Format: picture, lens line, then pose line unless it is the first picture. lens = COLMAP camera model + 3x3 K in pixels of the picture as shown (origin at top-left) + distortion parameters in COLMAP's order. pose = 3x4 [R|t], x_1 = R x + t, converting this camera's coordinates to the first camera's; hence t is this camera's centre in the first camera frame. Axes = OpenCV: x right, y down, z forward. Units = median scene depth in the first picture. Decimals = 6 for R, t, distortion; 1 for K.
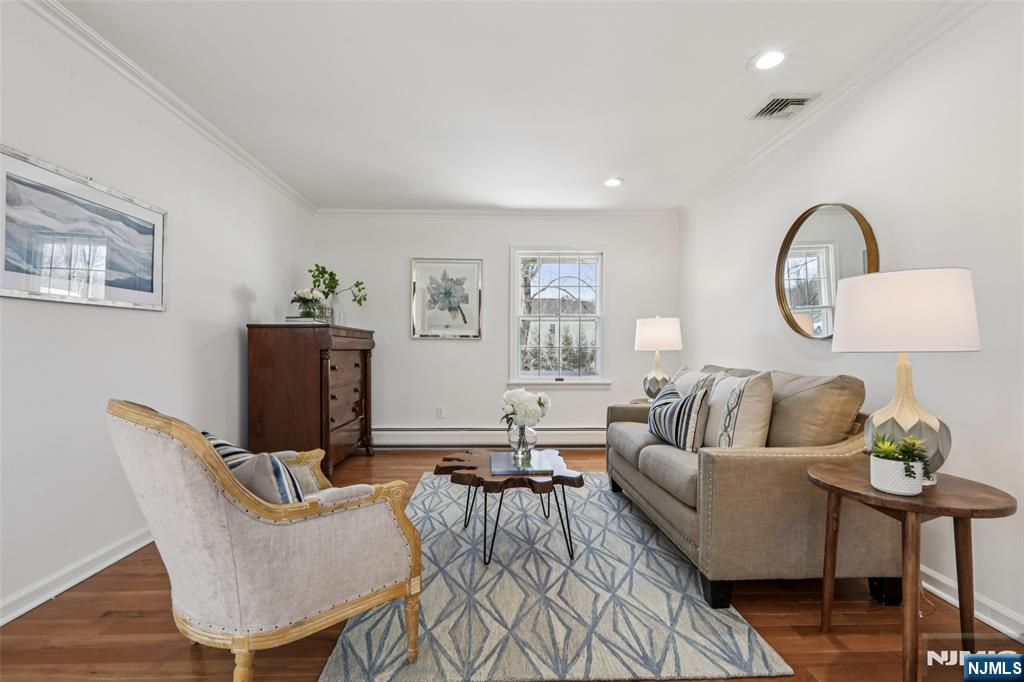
lens RADIAL K [[467.3, 0, 510.2], [0, 467.3, 343.7], [0, 0, 1]] dist [0.001778, 0.000131]
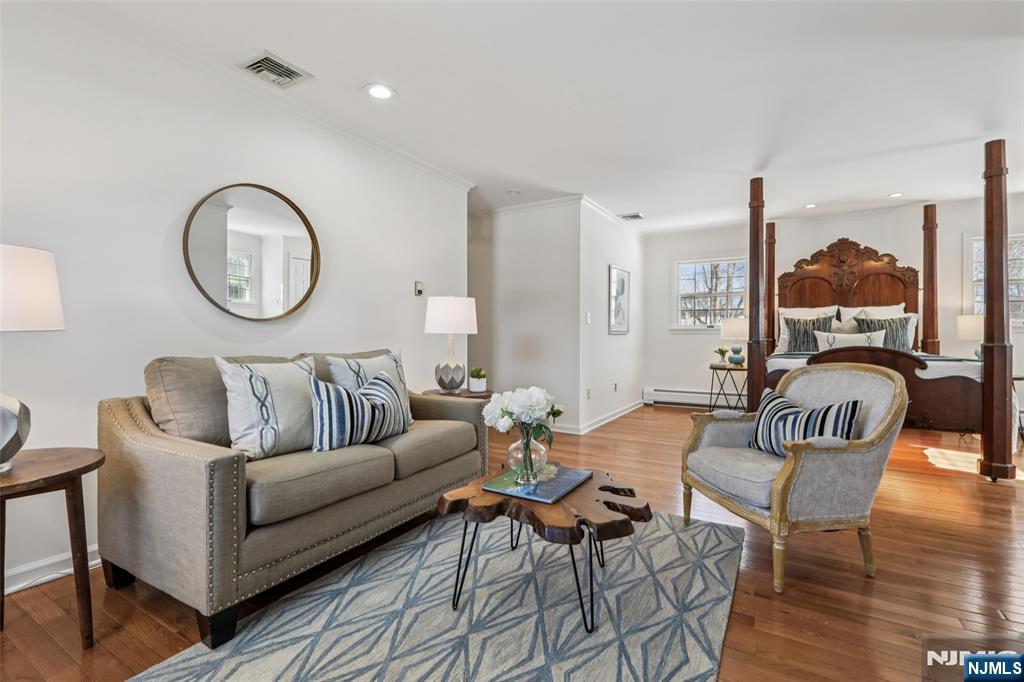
lens RADIAL K [[467.3, 0, 511.4], [0, 467.3, 335.9], [0, 0, 1]] dist [0.001778, 0.000131]
pose [[-0.838800, -0.011697, 0.544314, -0.391880], [-0.015051, 0.999885, -0.001707, 0.017826], [-0.544232, -0.009624, -0.838880, 1.843211]]
